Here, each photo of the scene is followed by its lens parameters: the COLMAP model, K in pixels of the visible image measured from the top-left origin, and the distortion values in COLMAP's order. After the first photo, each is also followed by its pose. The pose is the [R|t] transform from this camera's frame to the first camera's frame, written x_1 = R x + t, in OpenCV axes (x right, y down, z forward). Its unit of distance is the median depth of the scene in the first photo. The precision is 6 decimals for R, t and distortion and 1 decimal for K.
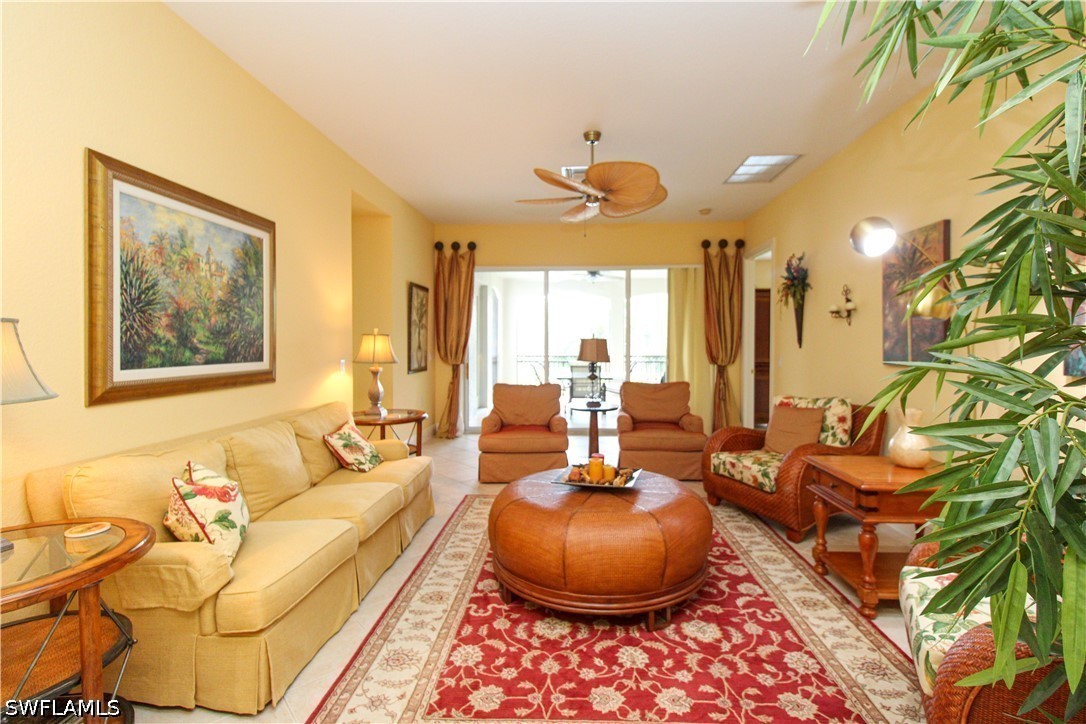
lens RADIAL K [[501.2, 0, 542.3], [0, 501.2, 346.6], [0, 0, 1]] dist [0.000016, -0.001033]
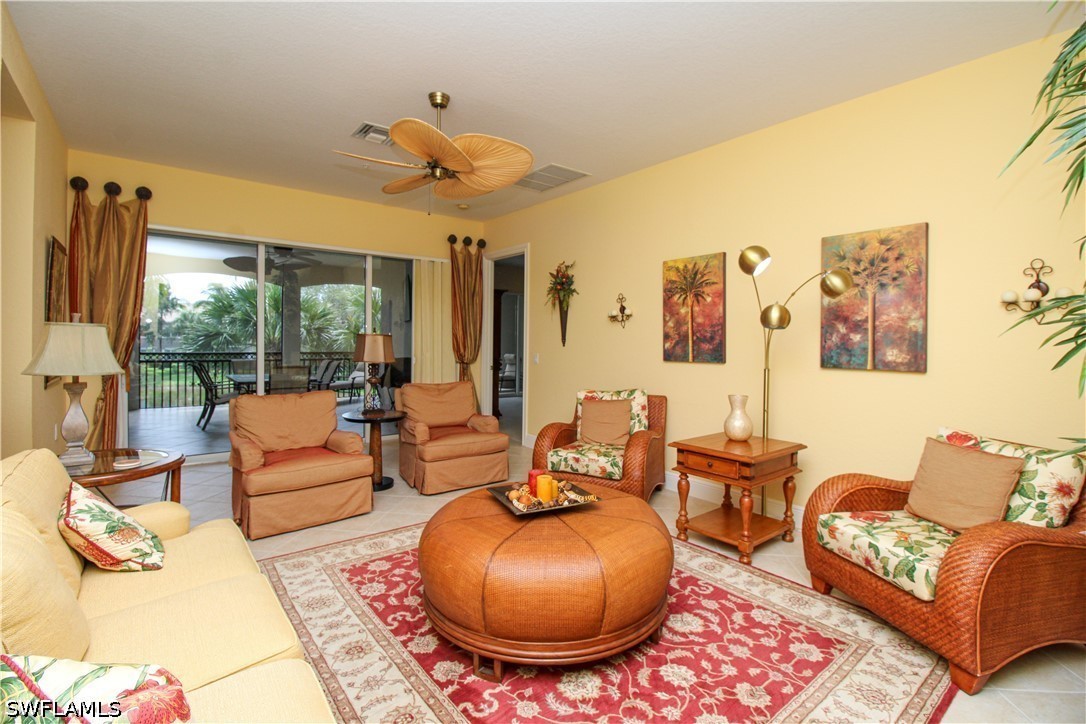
lens RADIAL K [[508.1, 0, 542.7], [0, 508.1, 341.6], [0, 0, 1]] dist [0.000316, -0.015739]
pose [[0.741309, 0.005108, 0.671145, -0.491268], [-0.006616, 0.999978, -0.000303, -0.011629], [-0.671131, -0.004216, 0.741326, 0.338870]]
